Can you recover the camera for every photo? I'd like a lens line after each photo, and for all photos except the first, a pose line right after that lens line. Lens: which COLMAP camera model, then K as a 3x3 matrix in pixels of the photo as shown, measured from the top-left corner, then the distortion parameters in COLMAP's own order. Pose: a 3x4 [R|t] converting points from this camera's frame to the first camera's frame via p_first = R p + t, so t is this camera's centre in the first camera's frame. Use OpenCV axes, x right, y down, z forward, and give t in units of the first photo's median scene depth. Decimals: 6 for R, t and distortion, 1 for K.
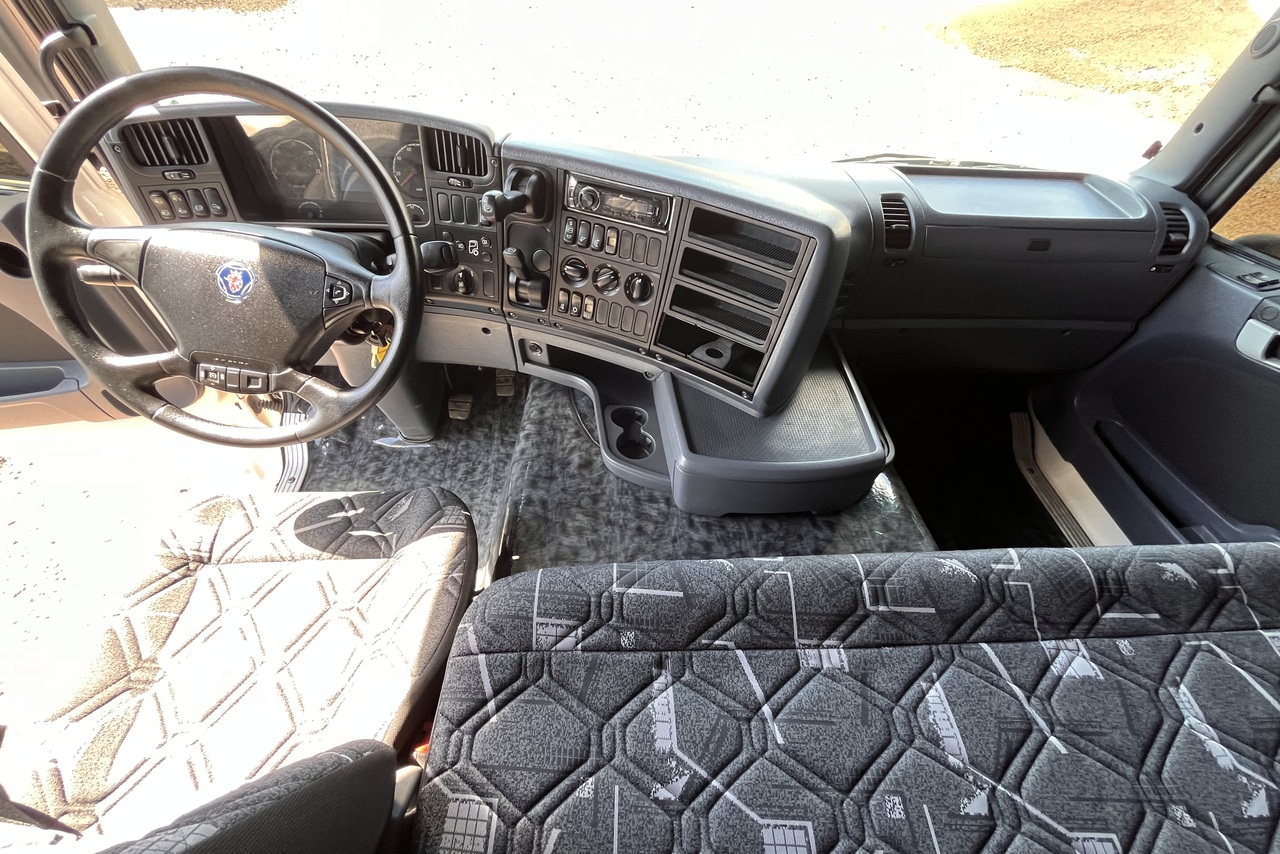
lens RADIAL K [[506.4, 0, 638.9], [0, 506.4, 429.5], [0, 0, 1]] dist [0.003041, -0.000621]
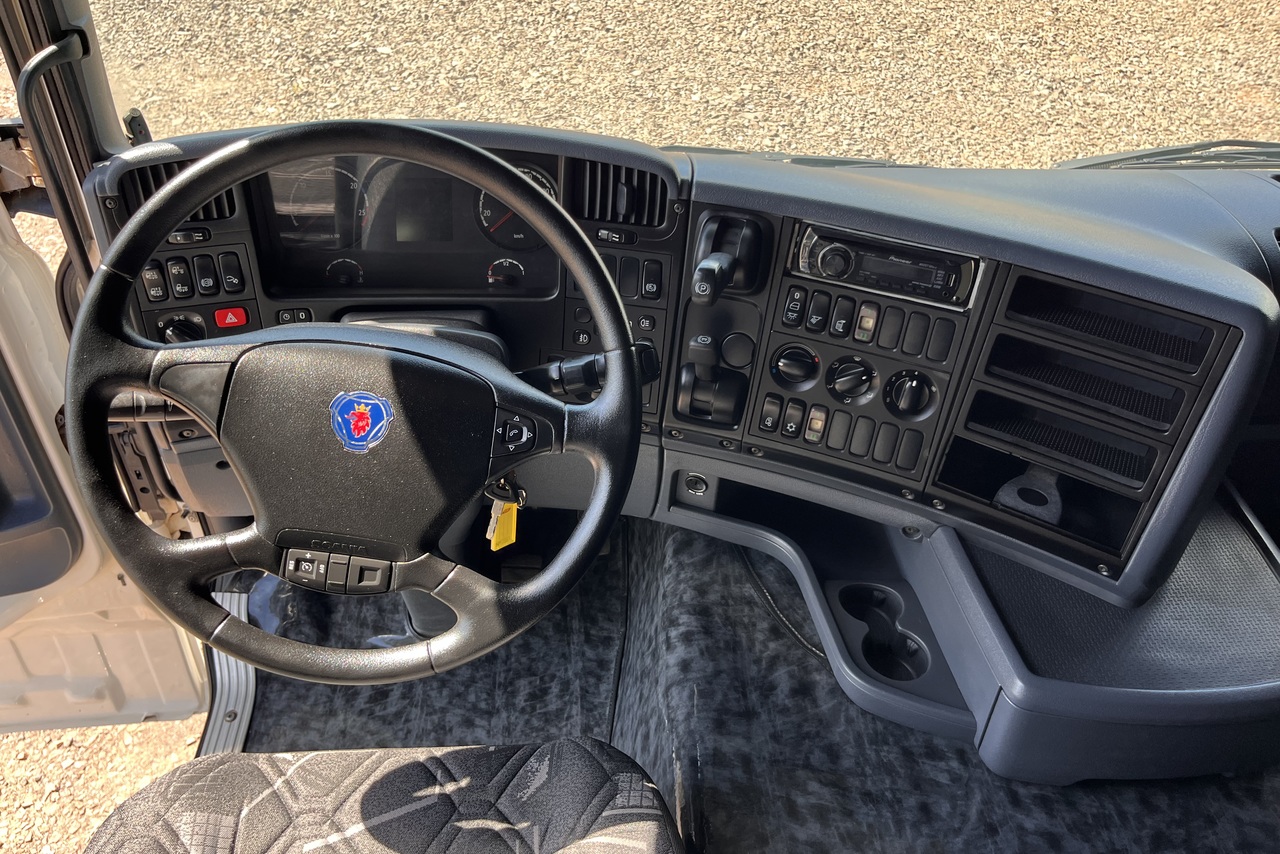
lens RADIAL K [[965.3, 0, 631.5], [0, 965.3, 421.0], [0, 0, 1]] dist [0.046164, -0.063184]
pose [[0.999730, -0.016591, -0.016249, -0.311417], [0.013814, 0.987308, -0.158214, -0.066428], [0.018667, 0.157947, 0.987271, -0.150860]]
